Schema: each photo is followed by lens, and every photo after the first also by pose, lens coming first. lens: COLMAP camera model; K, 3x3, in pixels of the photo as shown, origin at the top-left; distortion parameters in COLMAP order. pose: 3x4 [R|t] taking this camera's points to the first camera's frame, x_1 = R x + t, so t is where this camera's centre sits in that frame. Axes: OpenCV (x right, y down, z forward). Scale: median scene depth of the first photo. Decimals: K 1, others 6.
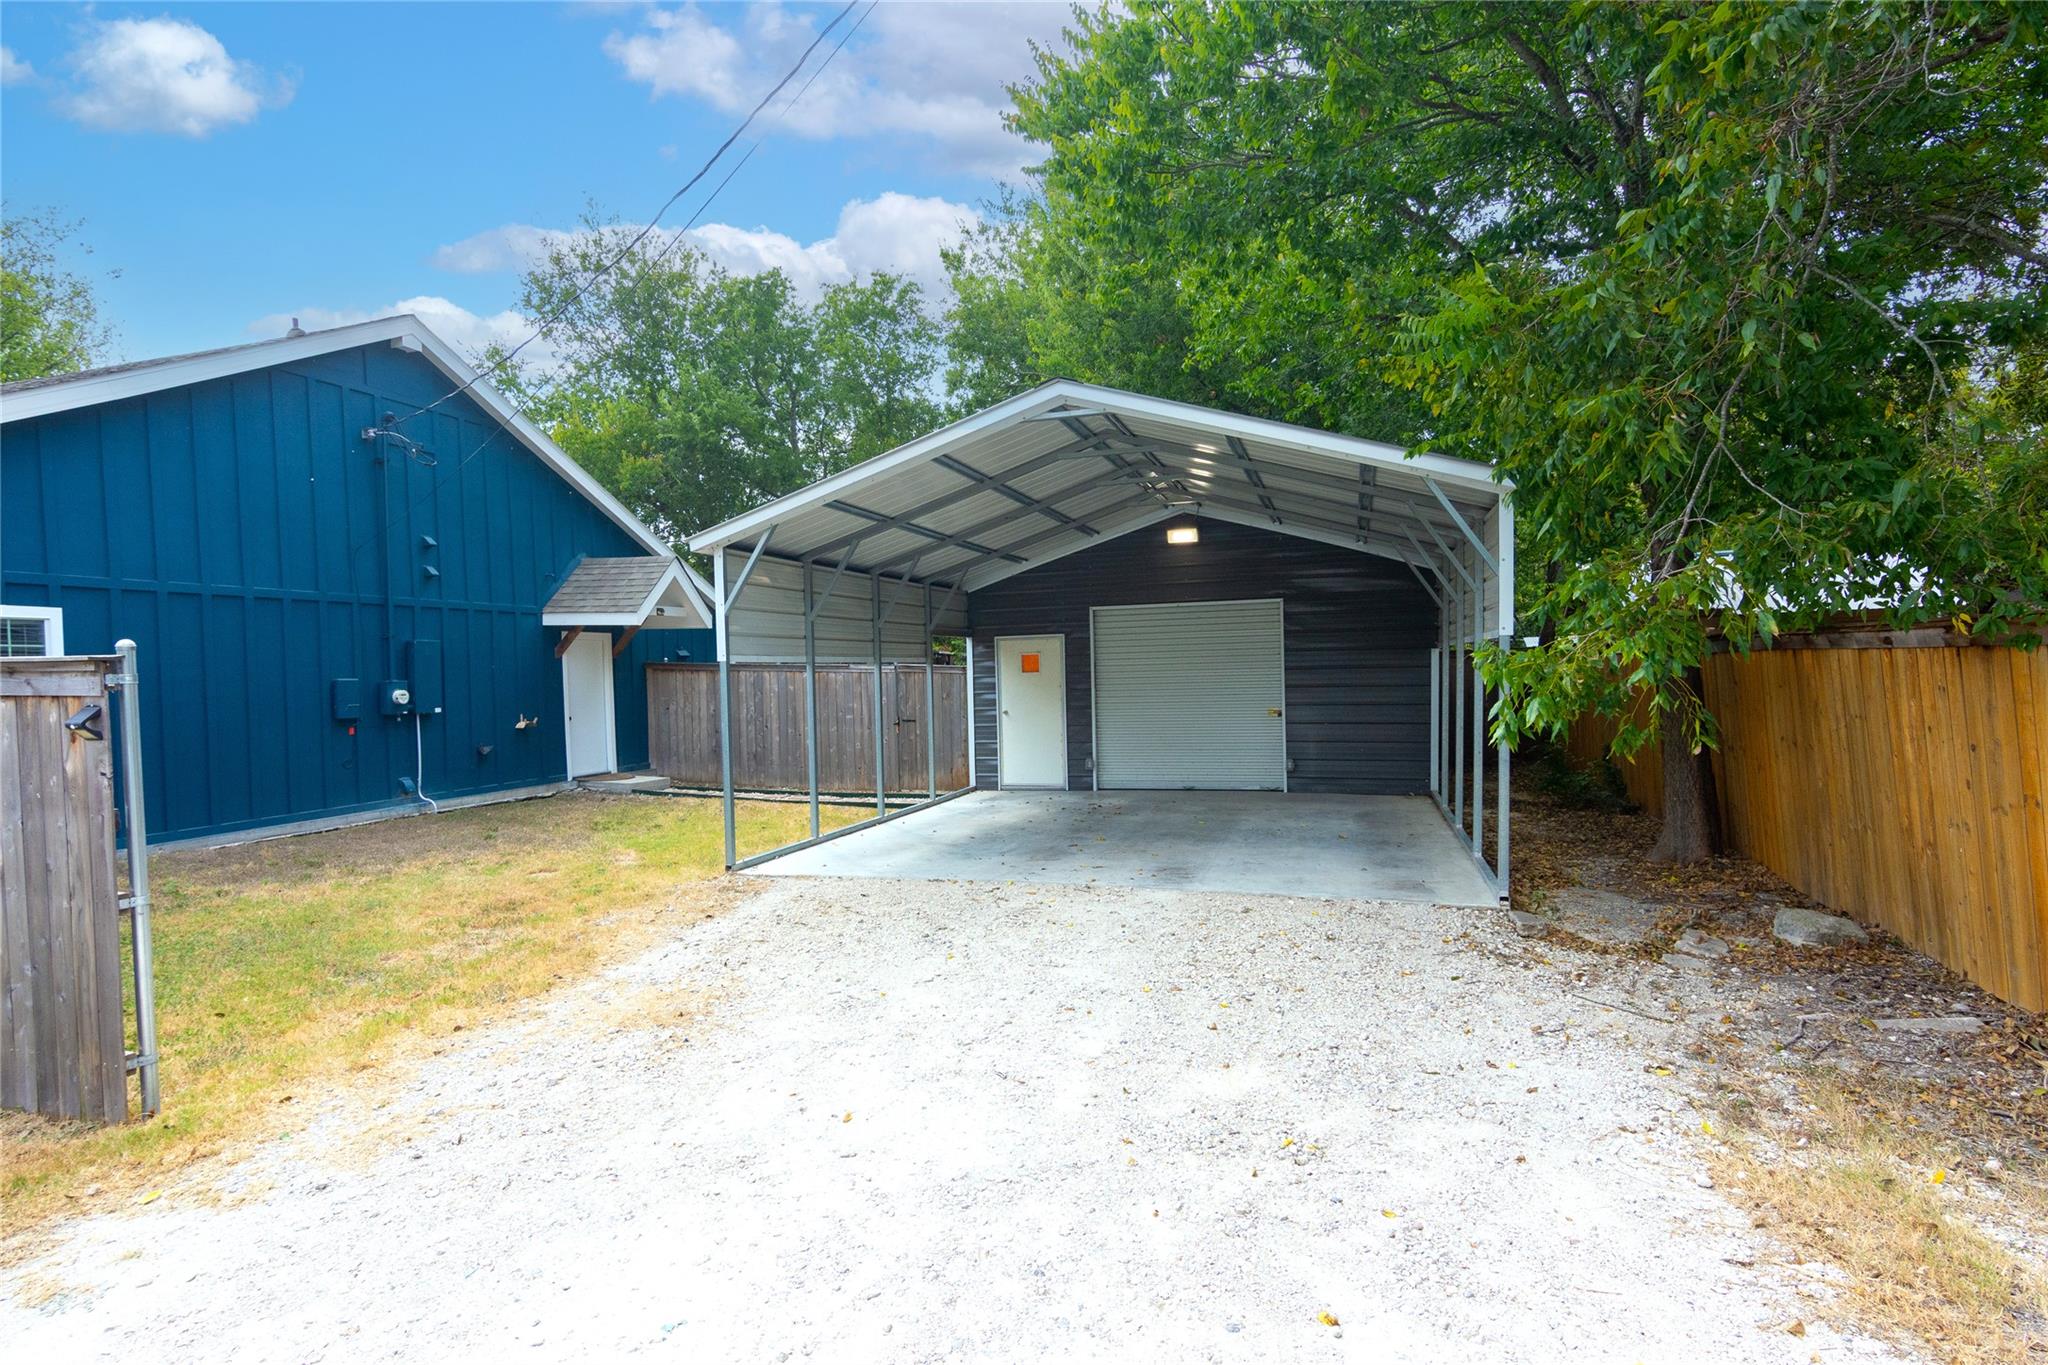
lens RADIAL K [[1065.2, 0, 1022.7], [0, 1065.2, 694.7], [0, 0, 1]] dist [-0.001243, 0.000040]
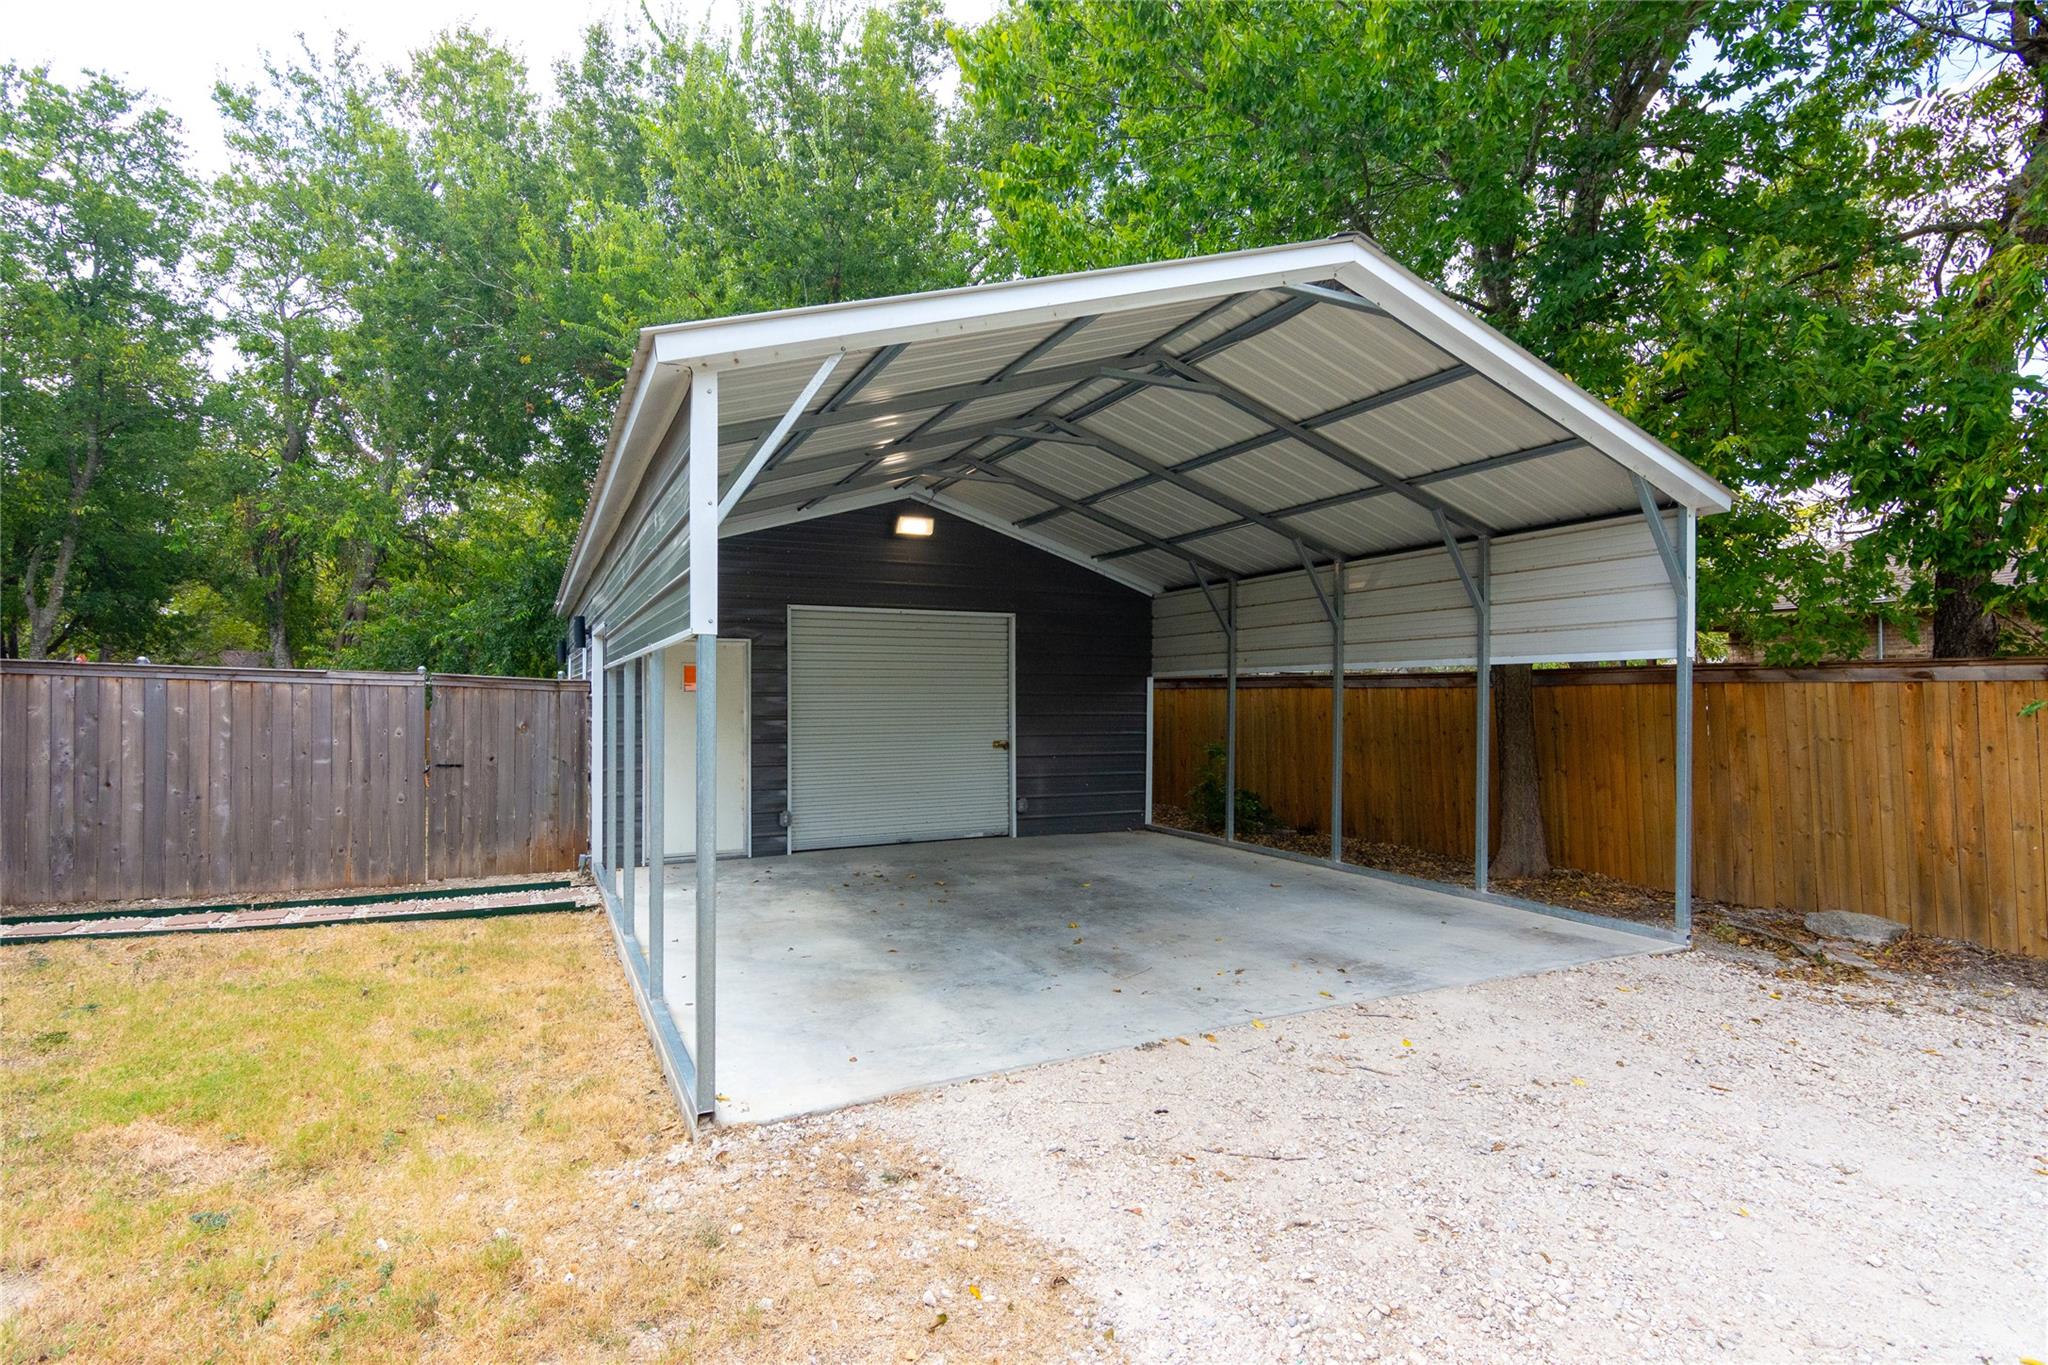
lens RADIAL K [[989.4, 0, 1015.8], [0, 989.4, 693.9], [0, 0, 1]] dist [-0.008601, 0.006312]
pose [[0.718113, 0.025284, 0.695467, -0.301208], [0.000324, 0.999328, -0.036665, 0.004393], [-0.695927, 0.026555, 0.717622, 0.403162]]
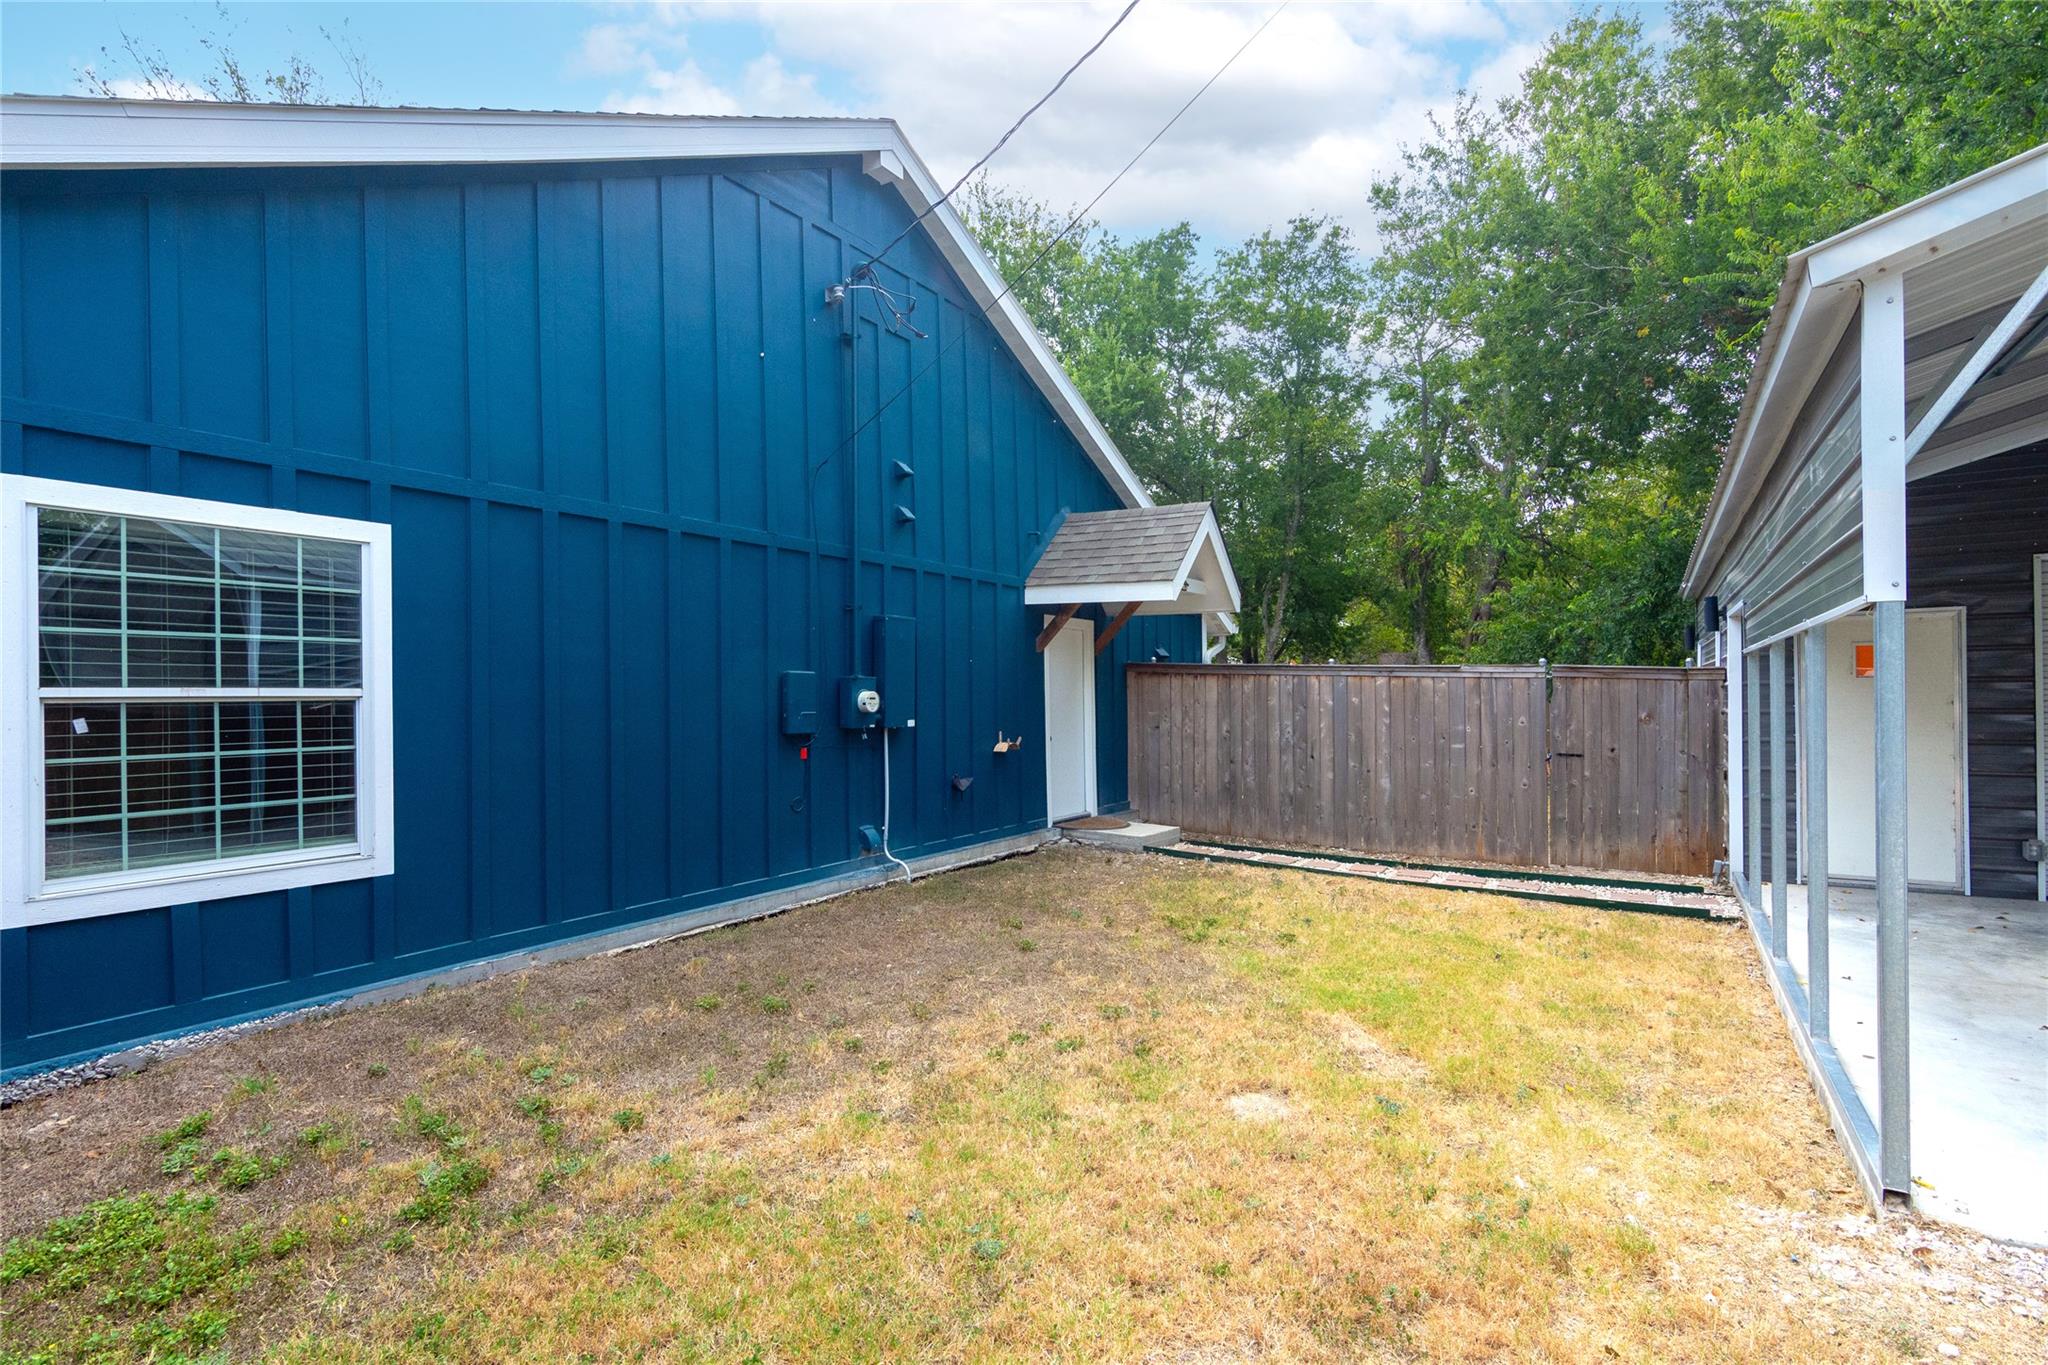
lens RADIAL K [[989.4, 0, 1015.8], [0, 989.4, 693.9], [0, 0, 1]] dist [-0.008601, 0.006312]
pose [[0.966320, 0.013100, -0.257010, -0.305194], [-0.018840, 0.999625, -0.019884, 0.006831], [0.256654, 0.024056, 0.966204, 0.394604]]
